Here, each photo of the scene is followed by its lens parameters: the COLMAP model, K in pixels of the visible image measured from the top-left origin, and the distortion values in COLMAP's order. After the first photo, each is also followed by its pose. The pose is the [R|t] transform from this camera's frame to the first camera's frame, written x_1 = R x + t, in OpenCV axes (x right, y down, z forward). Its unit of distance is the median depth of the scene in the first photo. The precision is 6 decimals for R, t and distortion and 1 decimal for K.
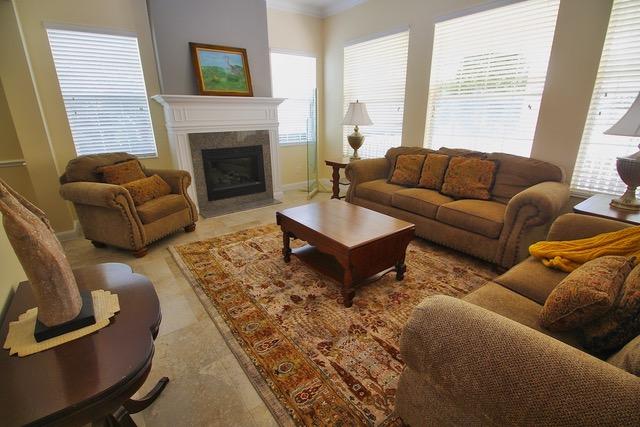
lens RADIAL K [[296.2, 0, 324.6], [0, 296.2, 209.0], [0, 0, 1]] dist [-0.001309, -0.000524]
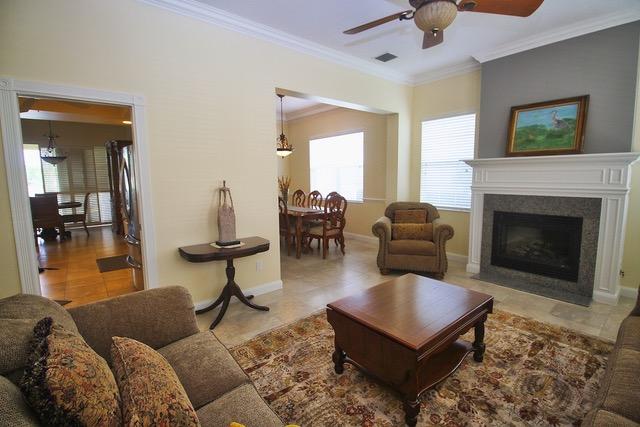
lens RADIAL K [[296.2, 0, 324.6], [0, 296.2, 209.0], [0, 0, 1]] dist [-0.001309, -0.000524]
pose [[0.053736, 0.121171, -0.991176, 0.521454], [-0.300785, 0.948472, 0.099643, -0.137215], [0.952177, 0.292776, 0.087414, 0.388982]]
